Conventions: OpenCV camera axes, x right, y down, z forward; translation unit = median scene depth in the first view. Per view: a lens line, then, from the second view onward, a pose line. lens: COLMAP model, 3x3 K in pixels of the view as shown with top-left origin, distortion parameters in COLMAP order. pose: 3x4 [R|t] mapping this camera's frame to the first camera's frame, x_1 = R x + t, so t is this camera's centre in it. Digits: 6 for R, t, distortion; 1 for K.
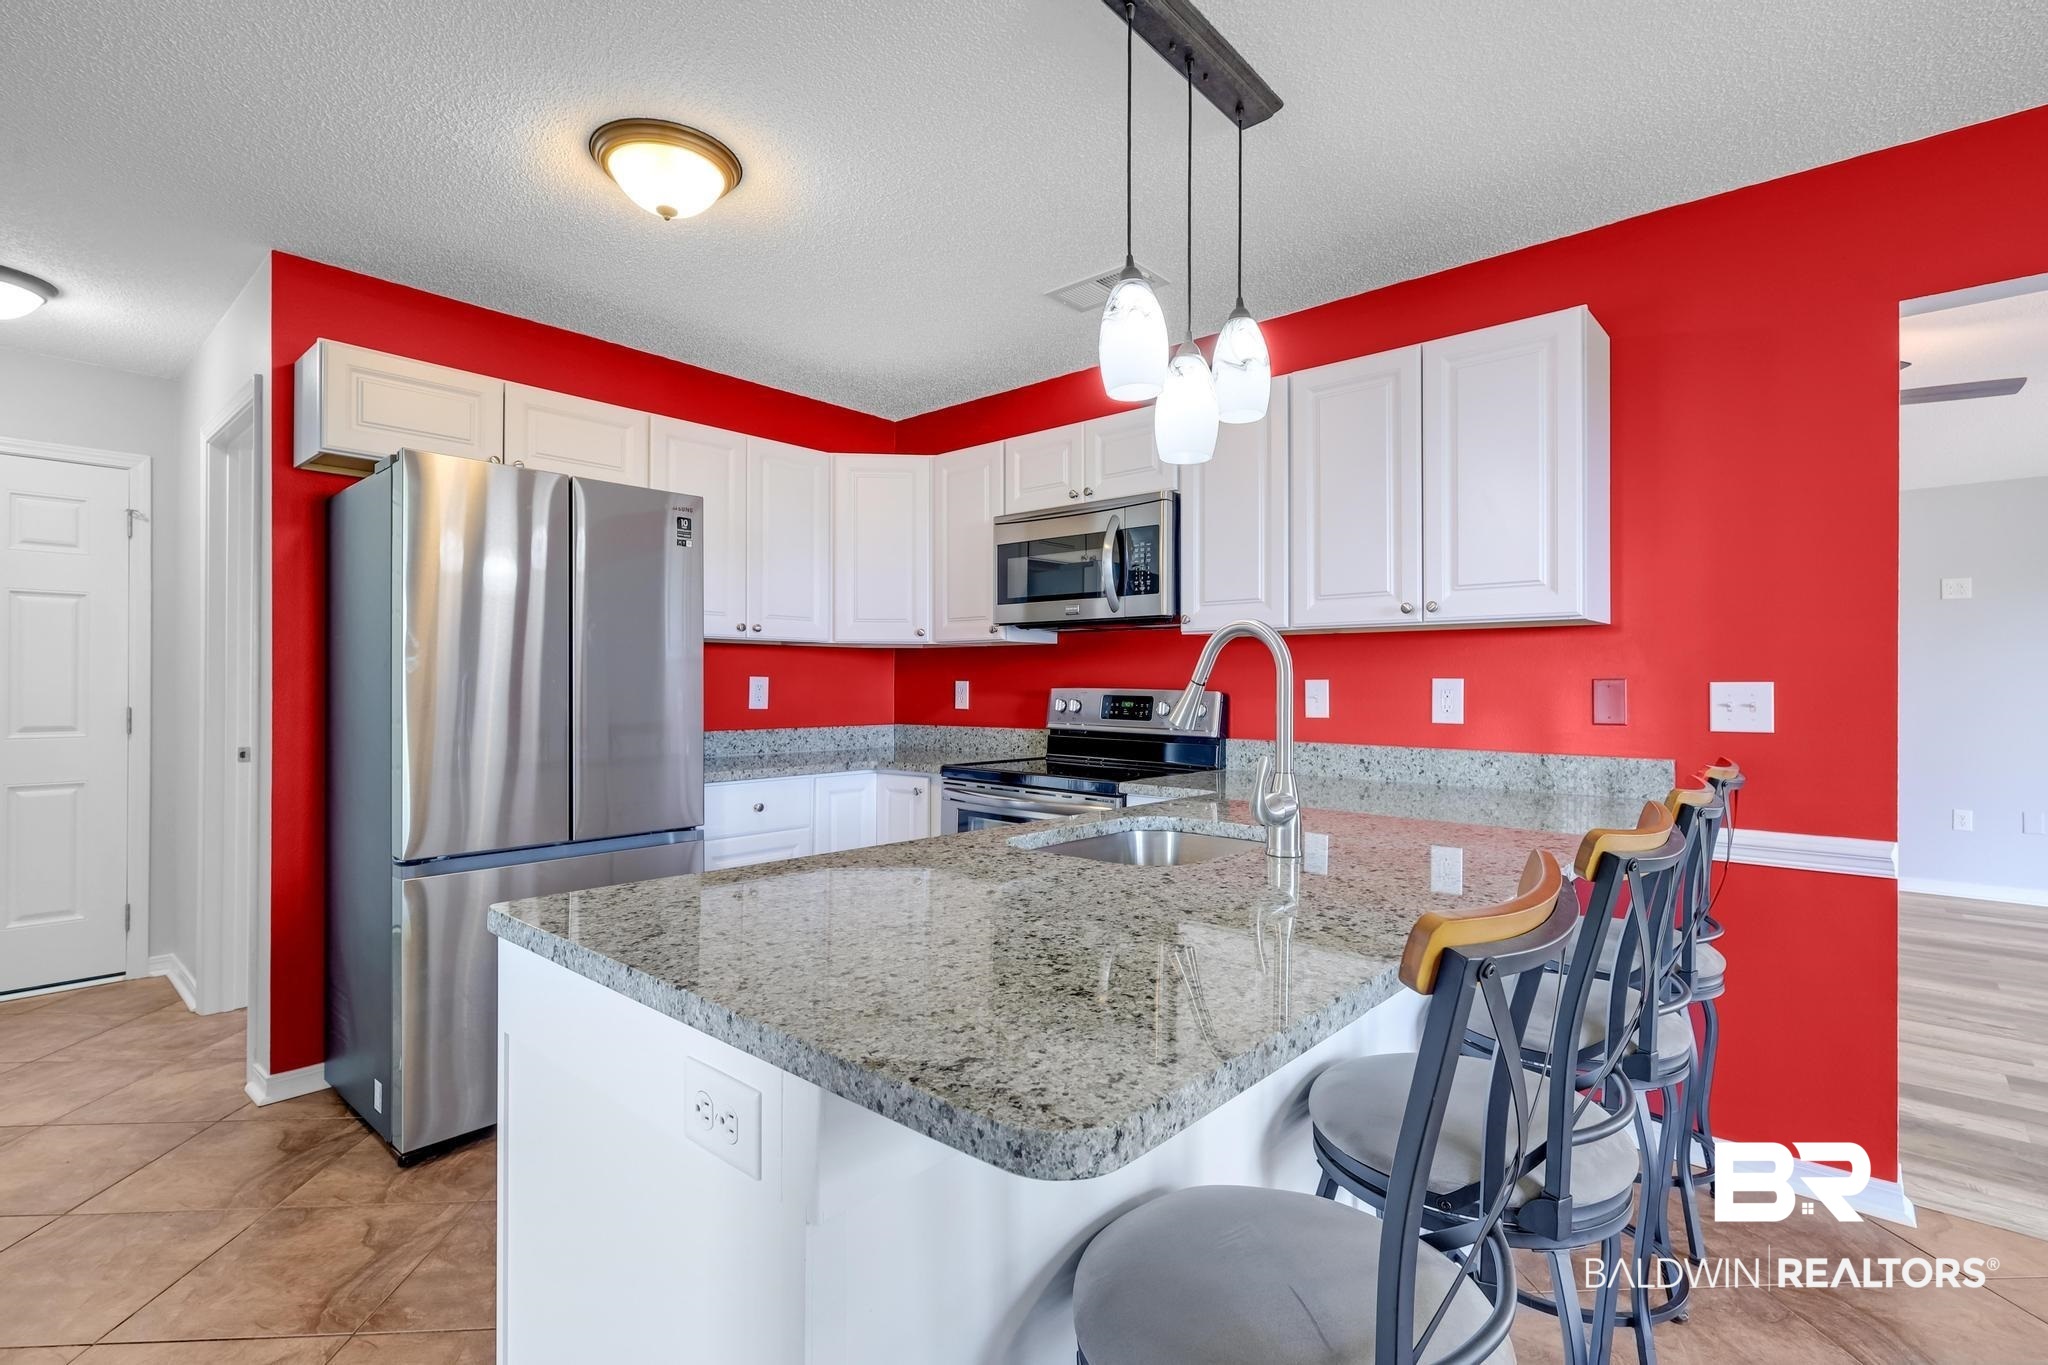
lens RADIAL K [[970.8, 0, 1048.5], [0, 970.8, 677.1], [0, 0, 1]] dist [0.001003, 0.001039]
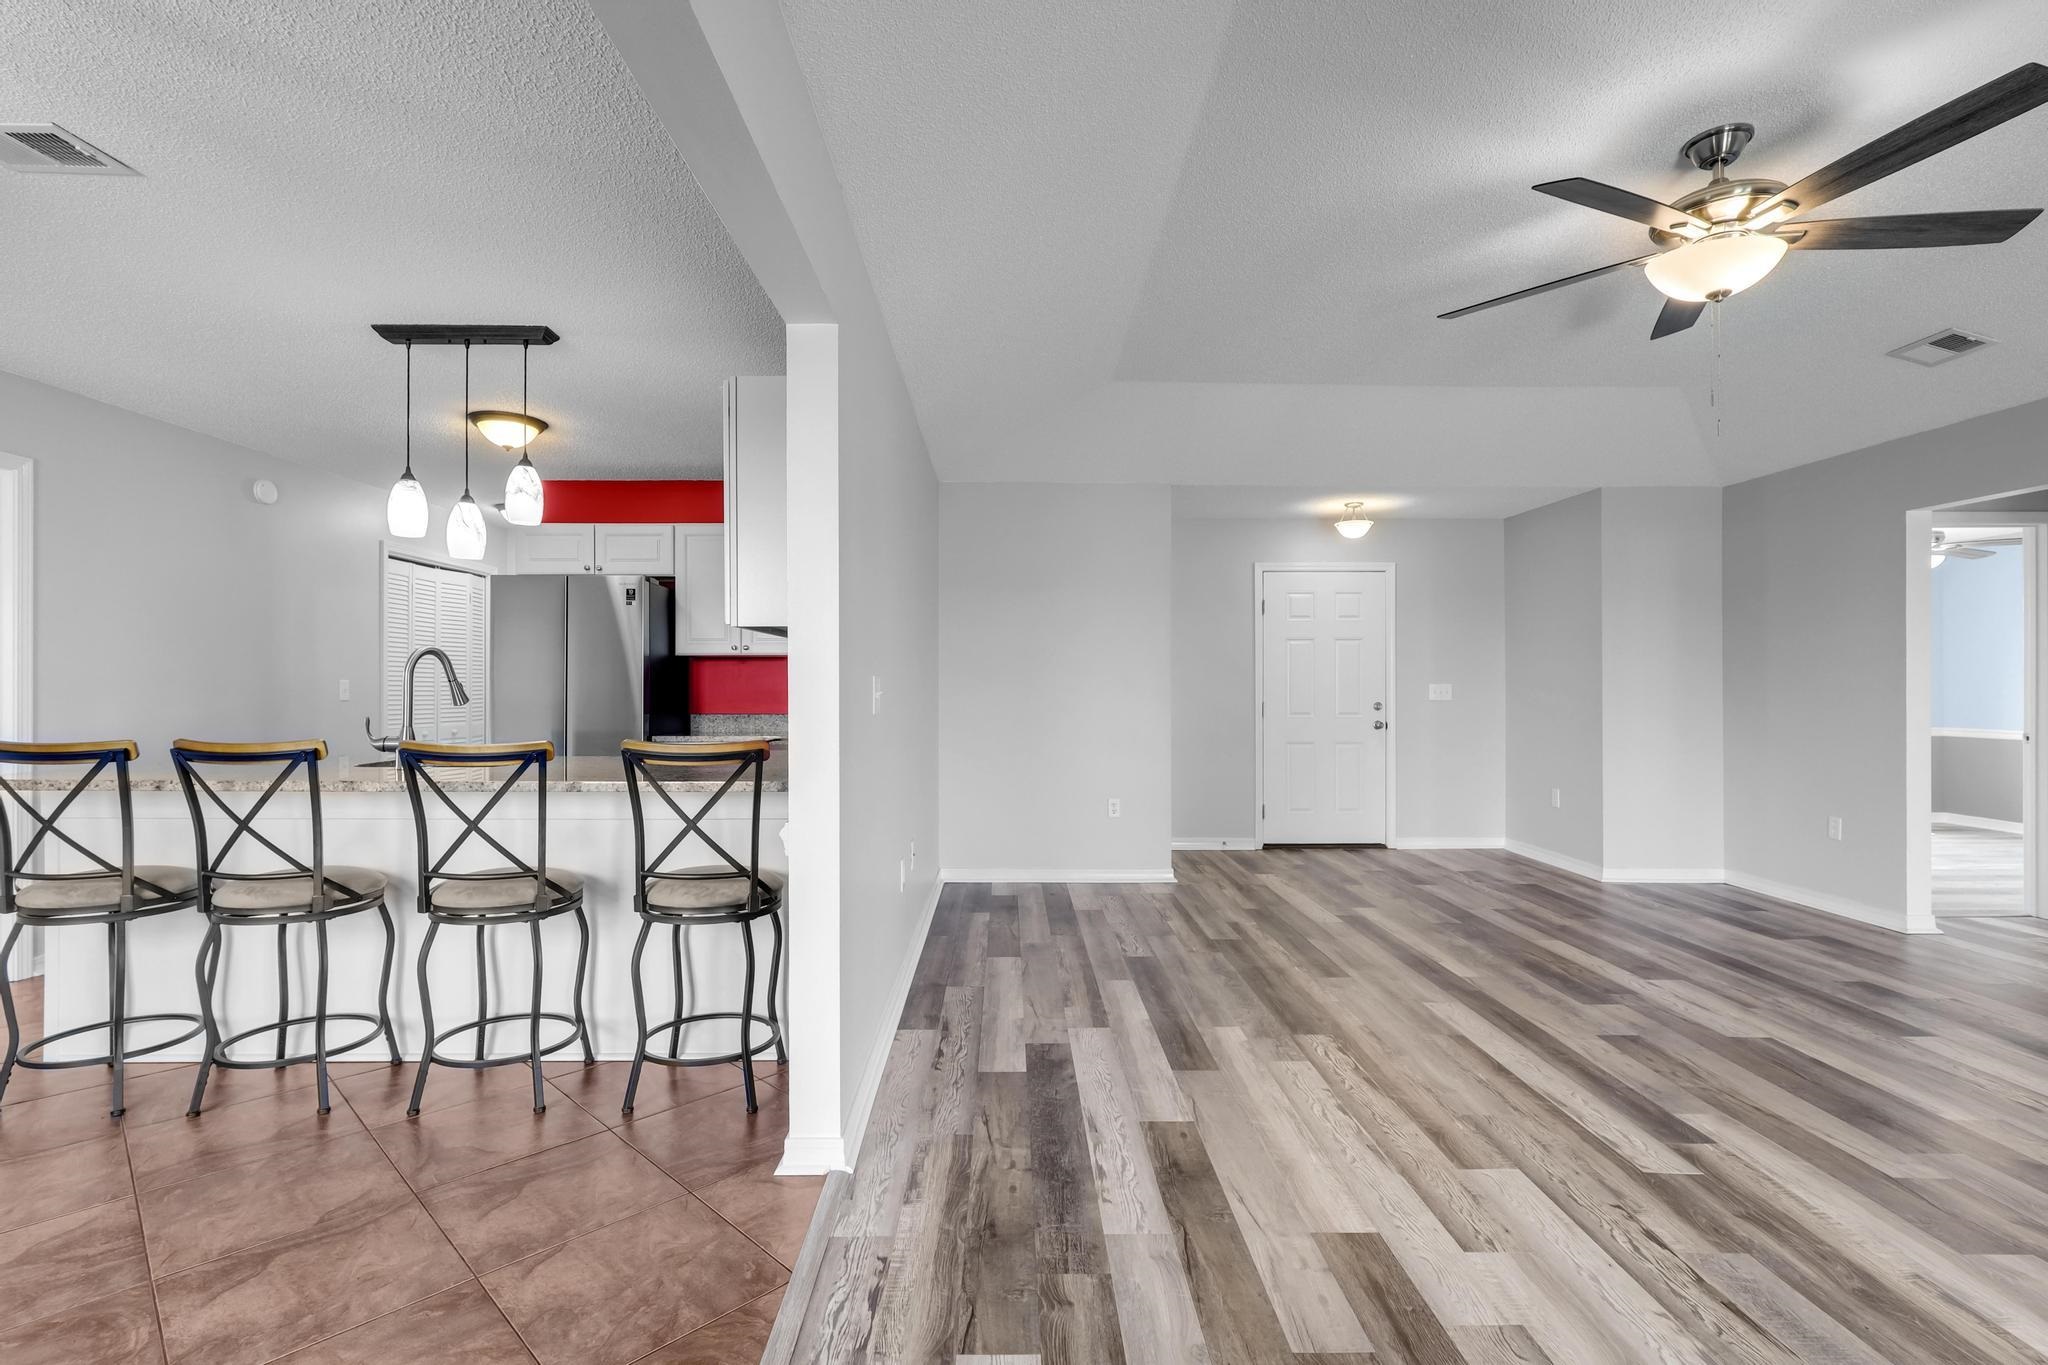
lens RADIAL K [[939.9, 0, 1018.9], [0, 939.9, 682.3], [0, 0, 1]] dist [0.001167, 0.000338]
pose [[0.674800, -0.008893, -0.737947, 1.327123], [0.009225, 0.999951, -0.003614, 0.014295], [0.737943, -0.004369, 0.674849, 0.361828]]
